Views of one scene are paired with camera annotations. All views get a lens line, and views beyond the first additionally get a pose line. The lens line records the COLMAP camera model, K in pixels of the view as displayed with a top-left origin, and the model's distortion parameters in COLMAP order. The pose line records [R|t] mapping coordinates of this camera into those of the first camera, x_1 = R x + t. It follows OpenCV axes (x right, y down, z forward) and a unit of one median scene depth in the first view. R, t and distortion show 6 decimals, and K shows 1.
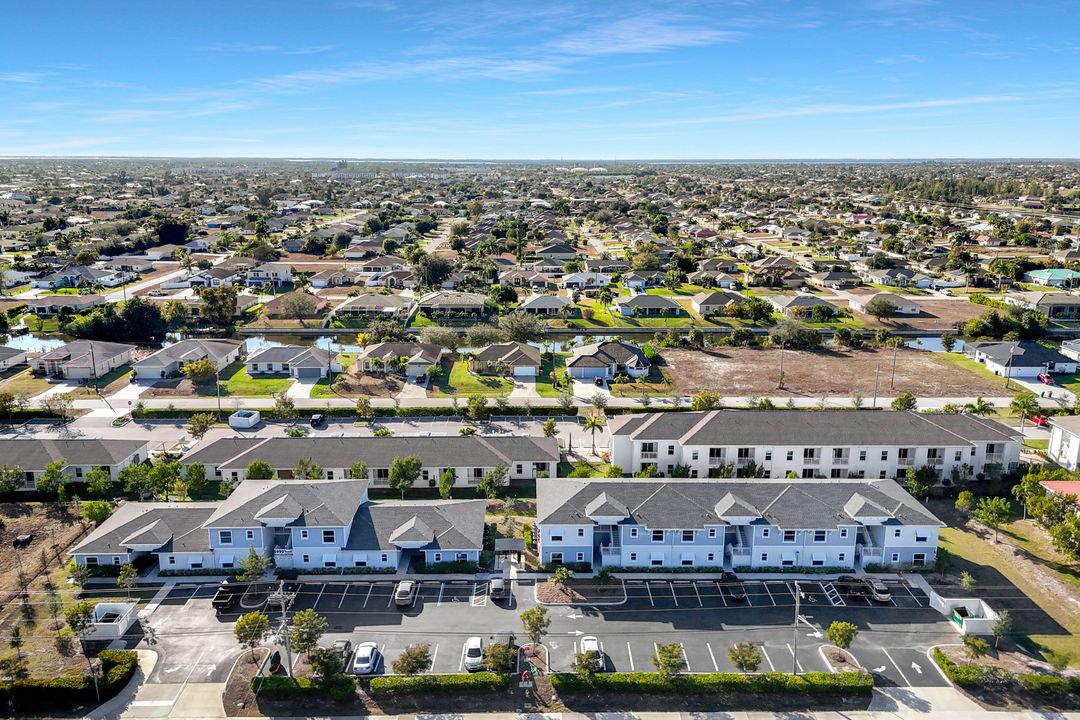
lens RADIAL K [[825.5, 0, 545.5], [0, 825.5, 366.1], [0, 0, 1]] dist [0.097089, -0.123295]
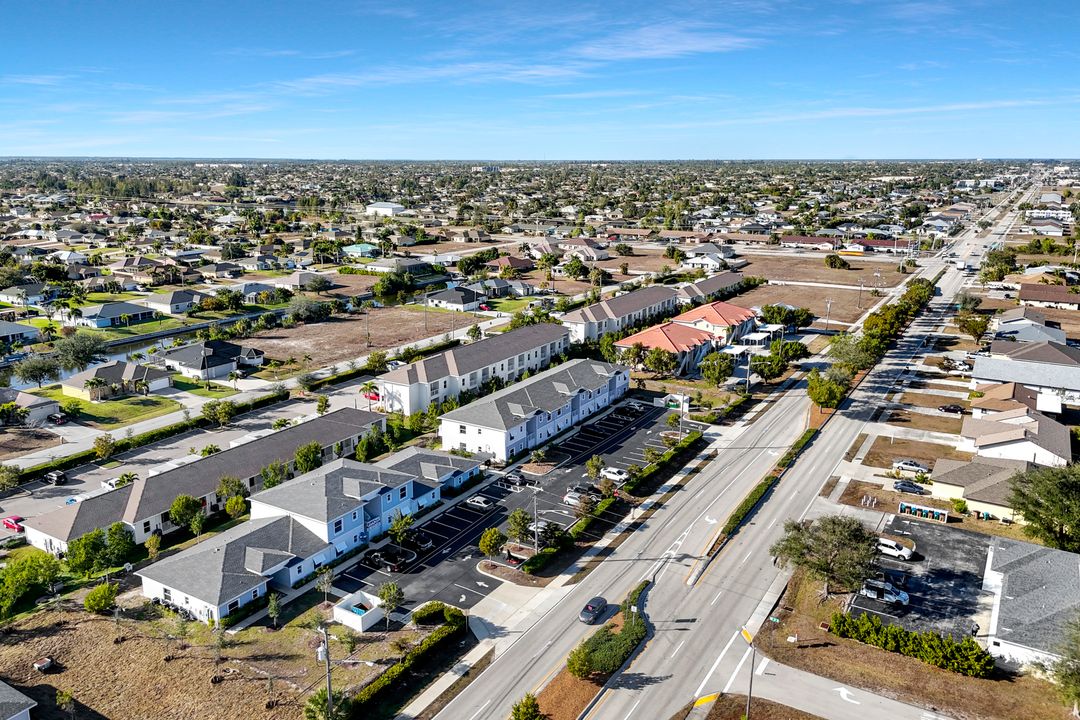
lens RADIAL K [[817.3, 0, 544.0], [0, 817.3, 358.1], [0, 0, 1]] dist [0.099692, -0.112341]
pose [[0.521189, -0.206545, 0.828071, -0.616162], [0.210745, 0.971372, 0.109646, -0.036822], [-0.827012, 0.117366, 0.549797, 0.103334]]
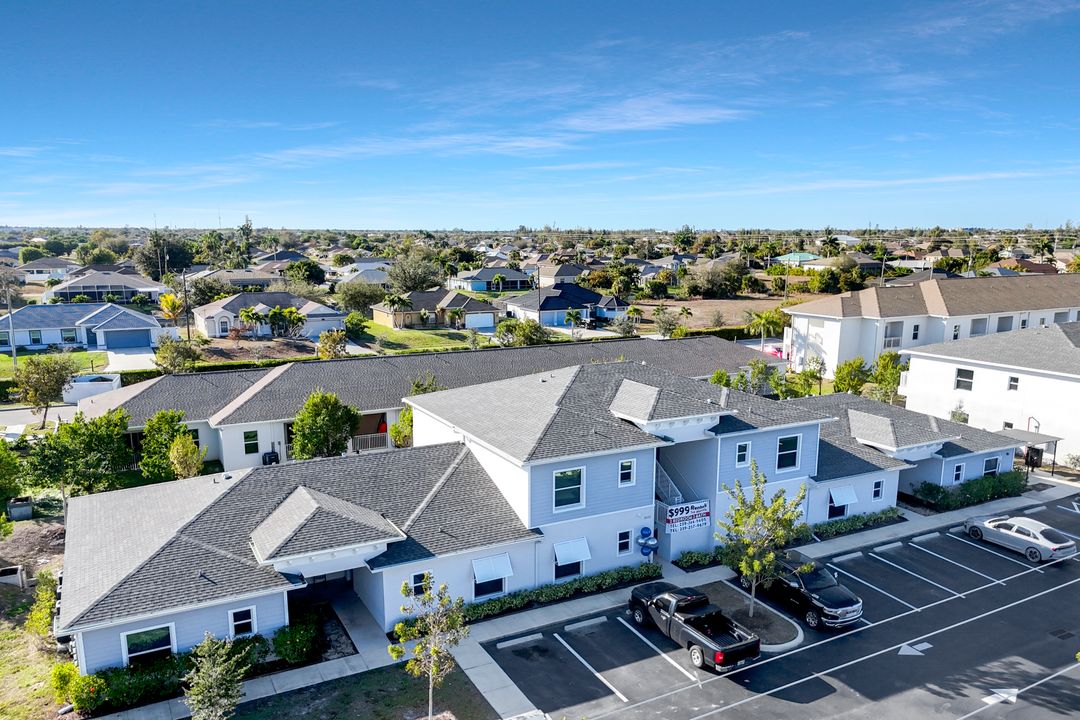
lens RADIAL K [[817.3, 0, 544.0], [0, 817.3, 358.1], [0, 0, 1]] dist [0.099692, -0.112341]
pose [[0.881981, -0.068406, 0.466294, -0.316042], [0.116693, 0.990299, -0.075443, 0.100778], [-0.456609, 0.120952, 0.881407, 0.397179]]
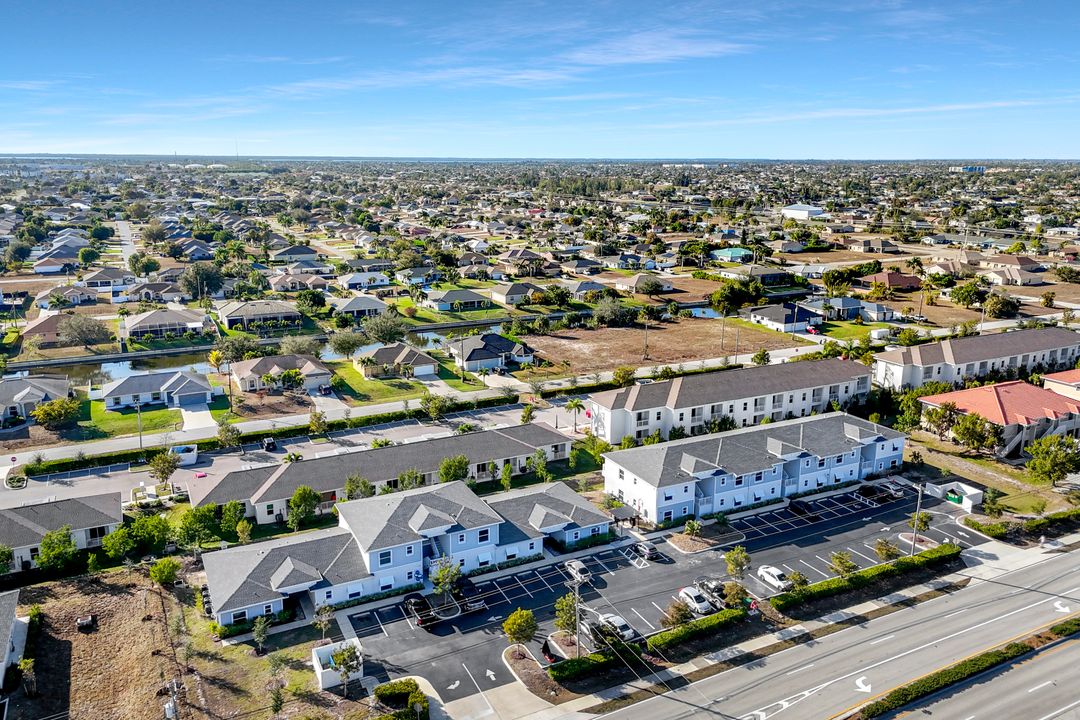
lens RADIAL K [[817.3, 0, 544.0], [0, 817.3, 358.1], [0, 0, 1]] dist [0.099692, -0.112341]
pose [[0.892429, -0.106712, 0.438386, -0.352247], [0.108214, 0.993892, 0.021642, -0.015271], [-0.438018, 0.028125, 0.898526, 0.031119]]
